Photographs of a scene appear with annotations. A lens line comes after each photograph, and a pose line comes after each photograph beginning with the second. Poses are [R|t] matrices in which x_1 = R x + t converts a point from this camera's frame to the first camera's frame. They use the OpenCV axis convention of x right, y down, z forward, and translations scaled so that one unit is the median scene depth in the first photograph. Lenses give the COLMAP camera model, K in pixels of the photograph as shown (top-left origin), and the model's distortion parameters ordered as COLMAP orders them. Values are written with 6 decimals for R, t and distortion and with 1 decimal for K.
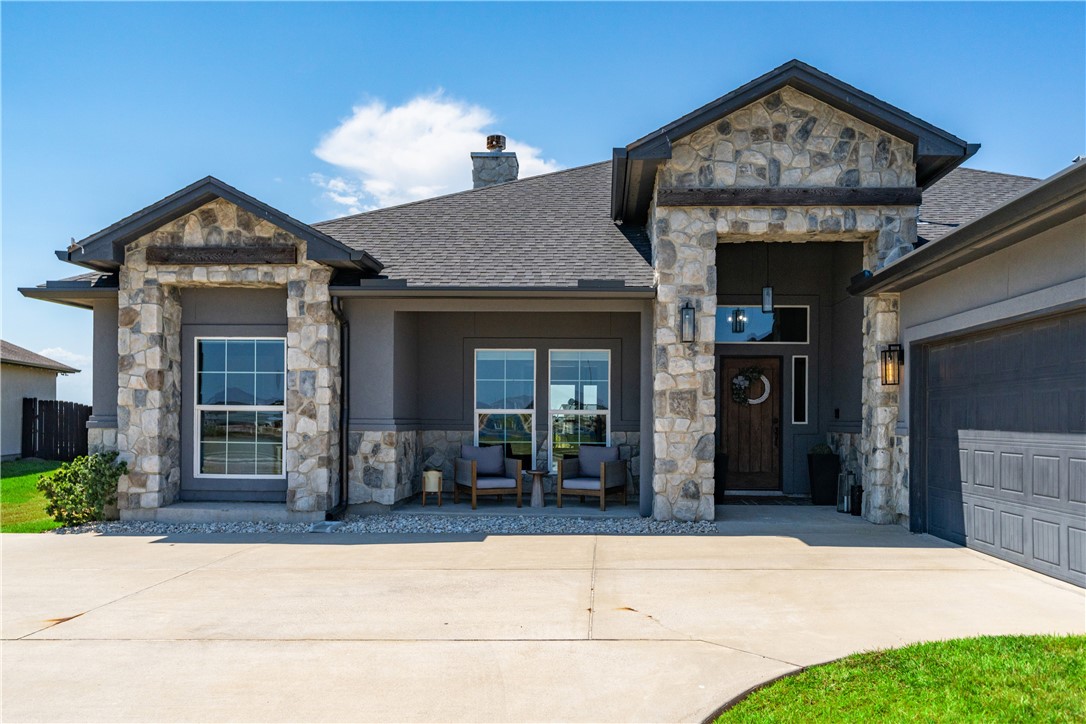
lens RADIAL K [[908.5, 0, 565.4], [0, 908.5, 403.1], [0, 0, 1]] dist [0.009722, 0.015801]
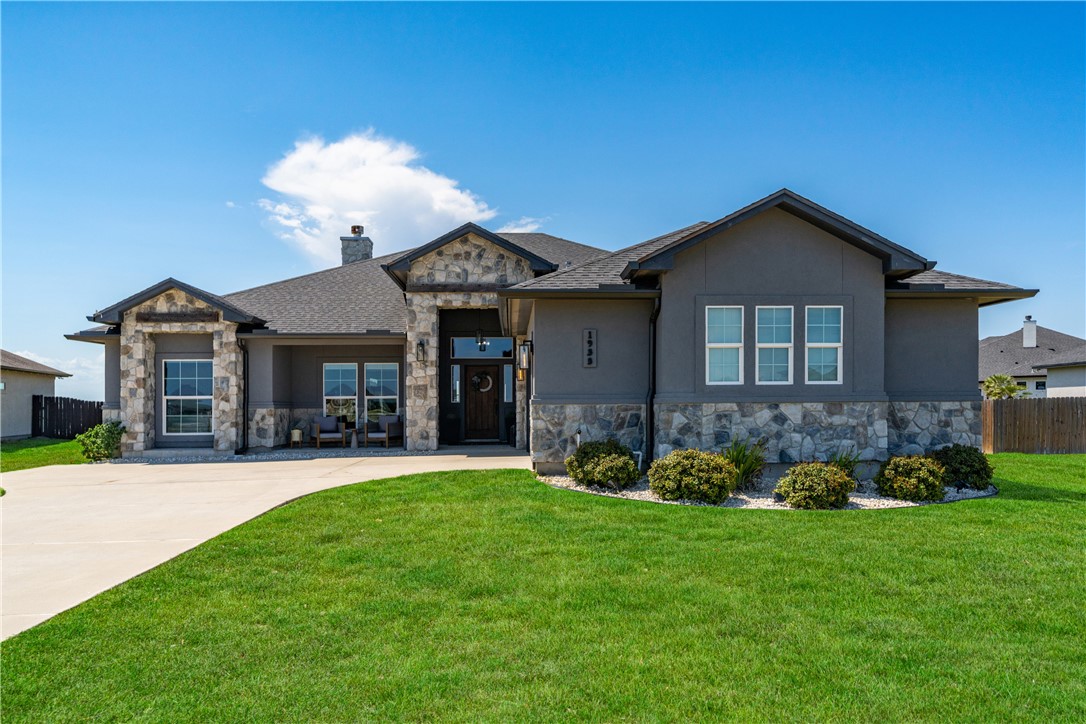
lens RADIAL K [[763.7, 0, 542.2], [0, 763.7, 382.5], [0, 0, 1]] dist [0.038935, -0.005566]
pose [[0.996852, -0.012748, 0.078250, 0.258452], [0.013943, 0.999794, -0.014736, 0.008583], [-0.078046, 0.015781, 0.996825, -0.672353]]
